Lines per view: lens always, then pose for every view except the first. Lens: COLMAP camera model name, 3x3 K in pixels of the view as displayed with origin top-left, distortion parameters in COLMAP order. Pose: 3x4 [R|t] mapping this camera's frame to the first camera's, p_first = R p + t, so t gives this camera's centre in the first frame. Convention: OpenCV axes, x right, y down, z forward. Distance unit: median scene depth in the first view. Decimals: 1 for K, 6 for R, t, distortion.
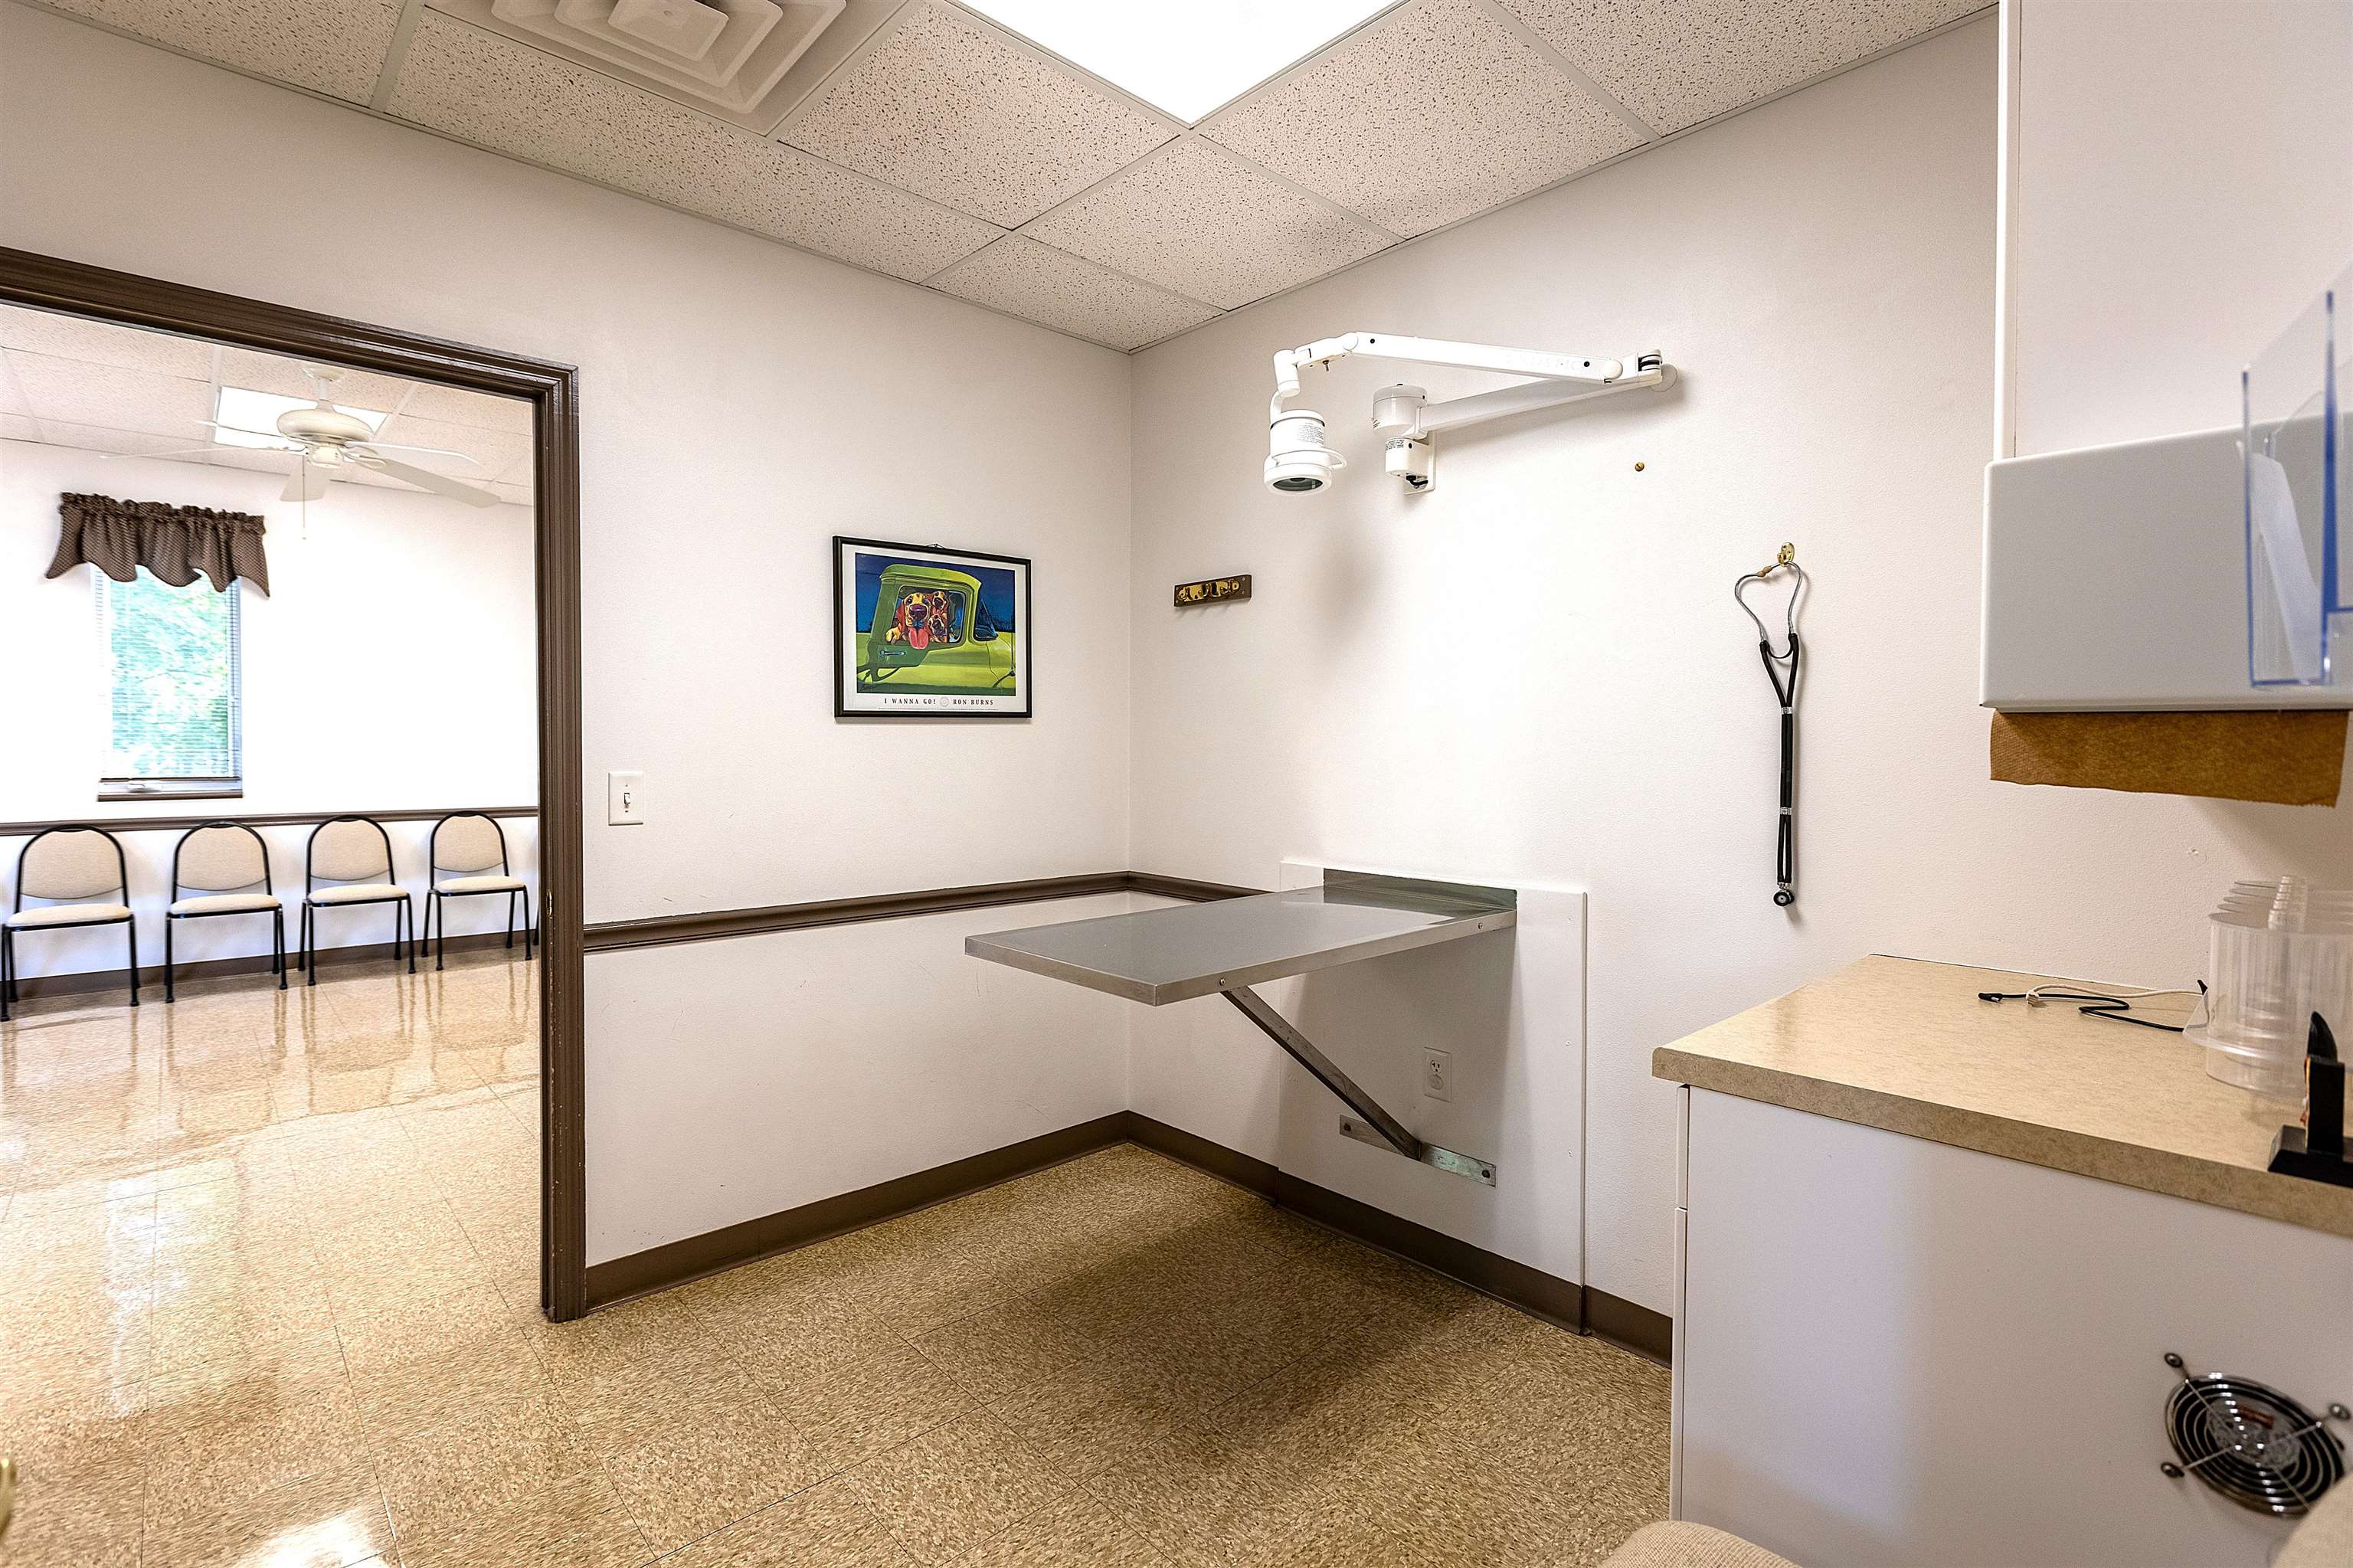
lens RADIAL K [[1056.9, 0, 1171.4], [0, 1056.9, 784.3], [0, 0, 1]] dist [0.012992, 0.000231]
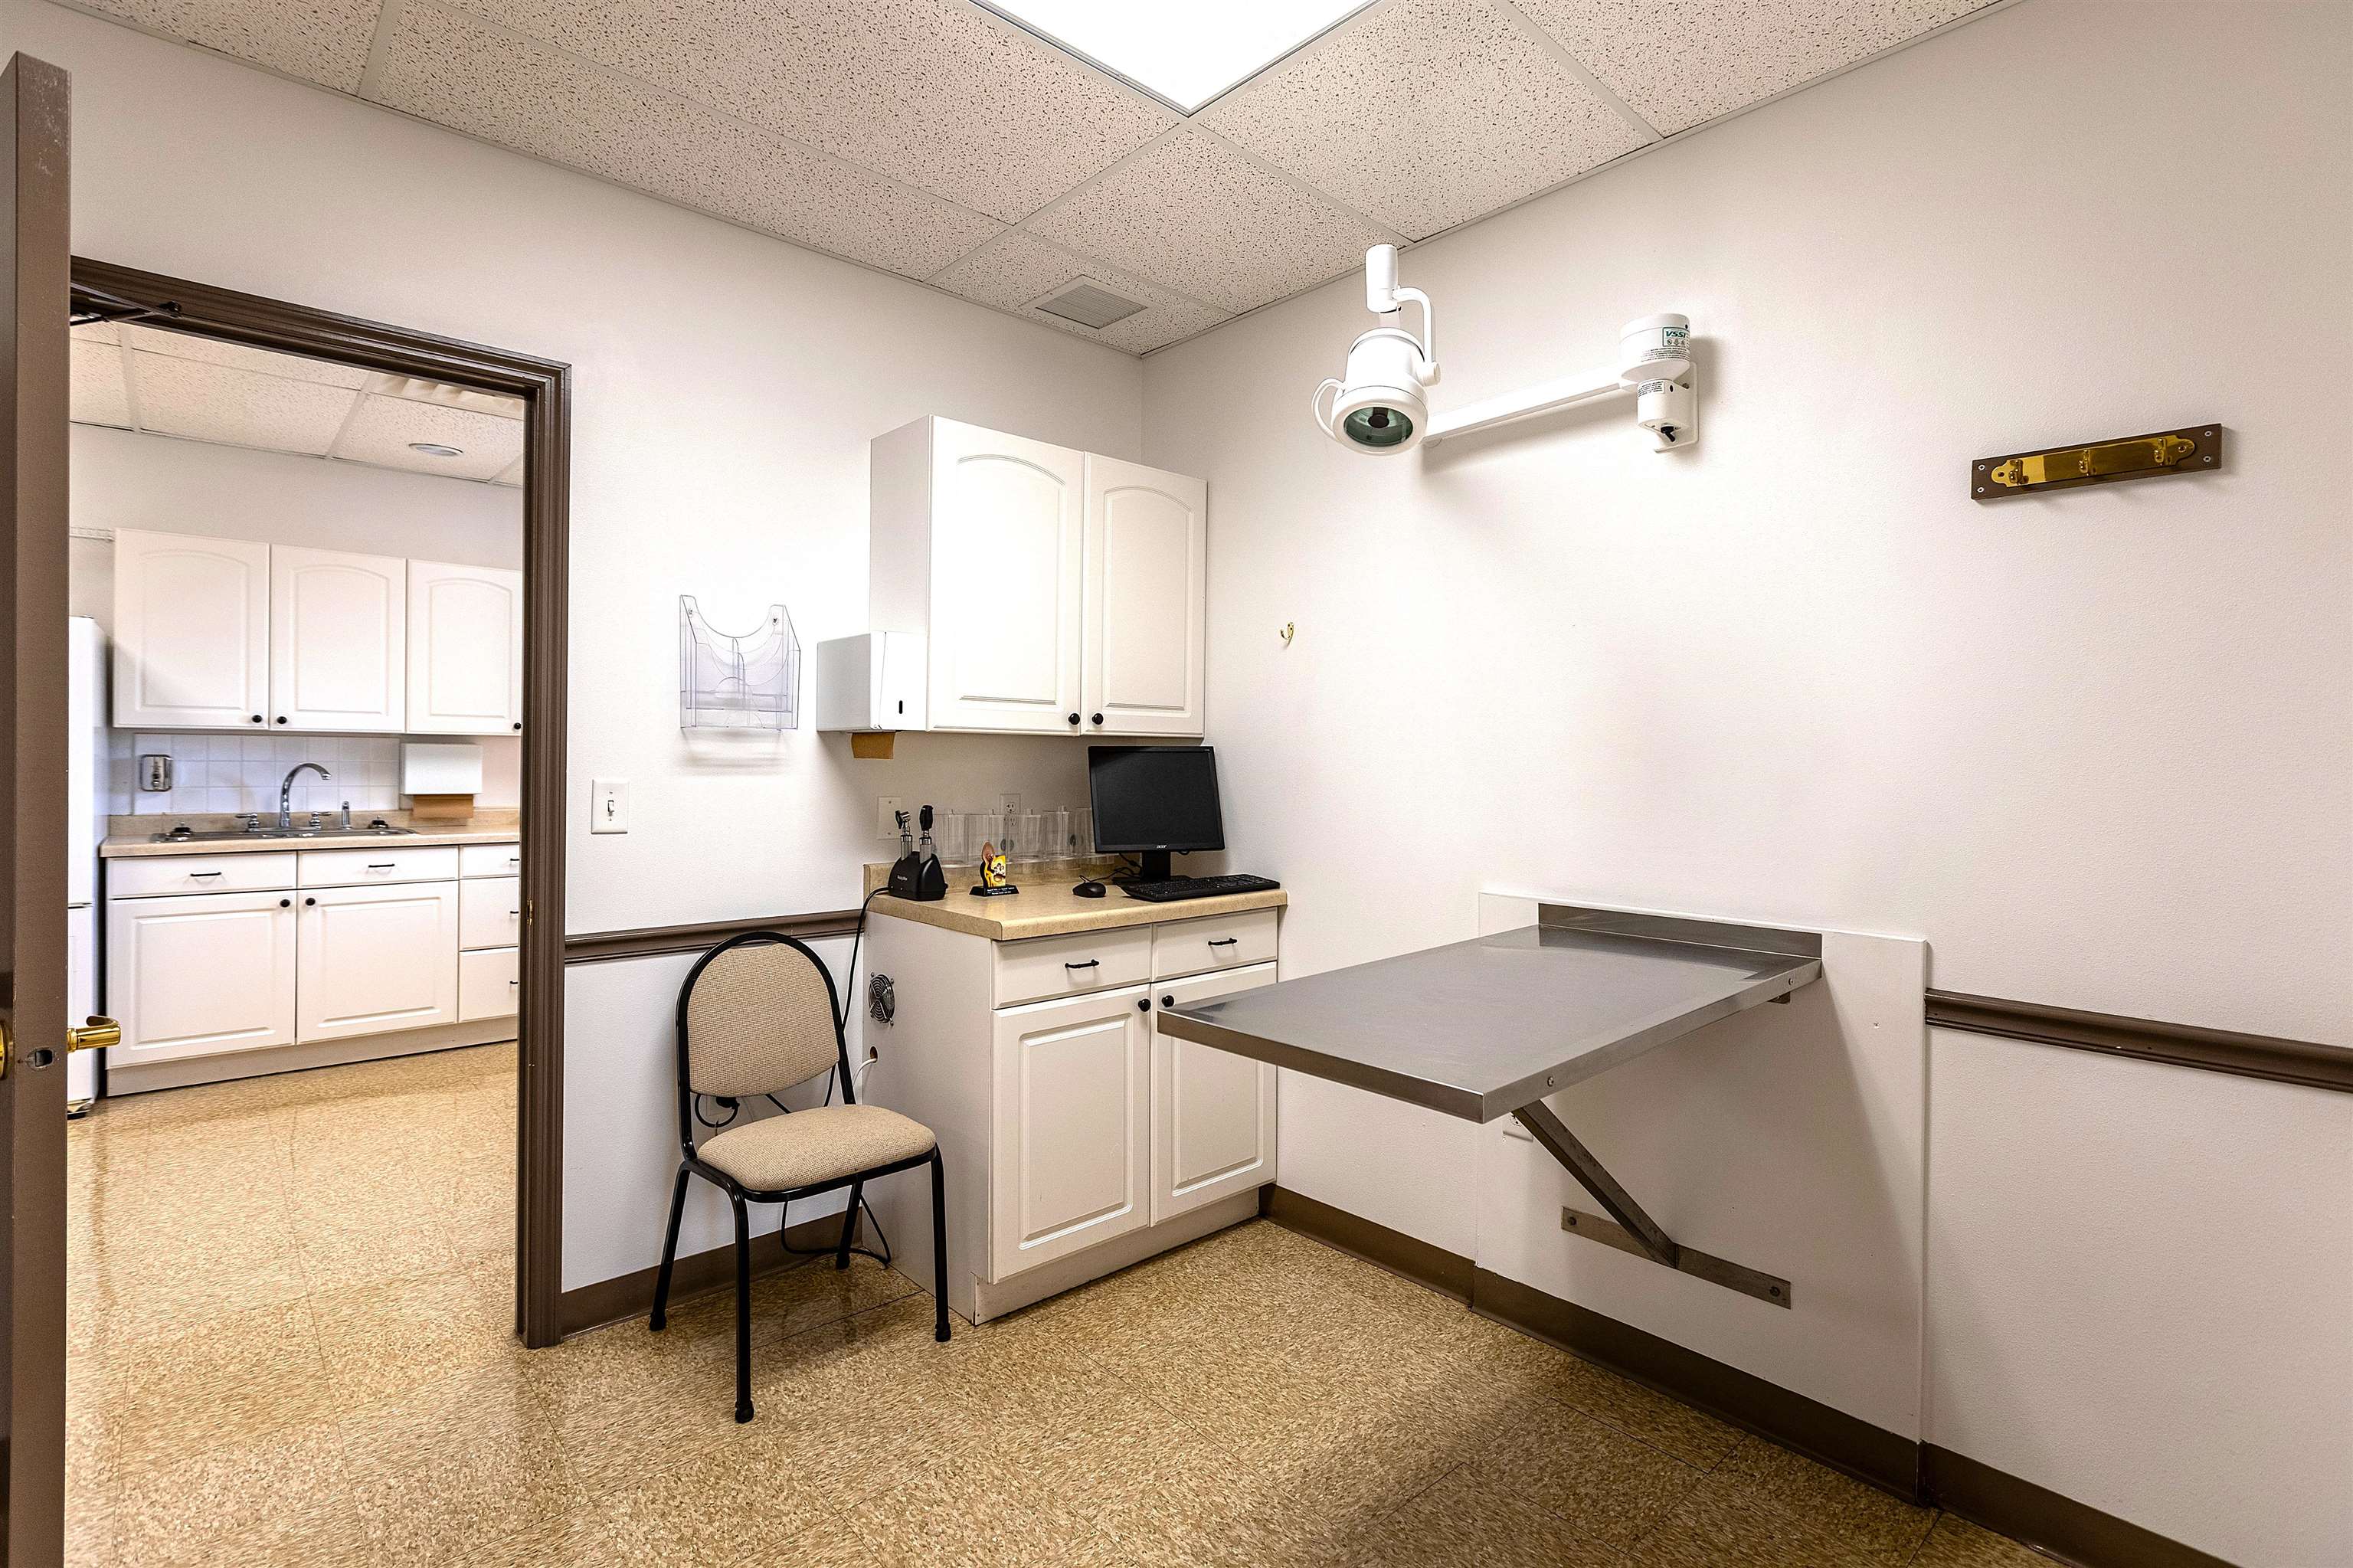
lens RADIAL K [[1056.9, 0, 1182.0], [0, 1056.9, 767.1], [0, 0, 1]] dist [0.012992, 0.000231]
pose [[0.999763, 0.001566, 0.021730, -0.153174], [-0.001064, 0.999733, -0.023093, -0.007603], [-0.021761, 0.023065, 0.999497, 0.177673]]
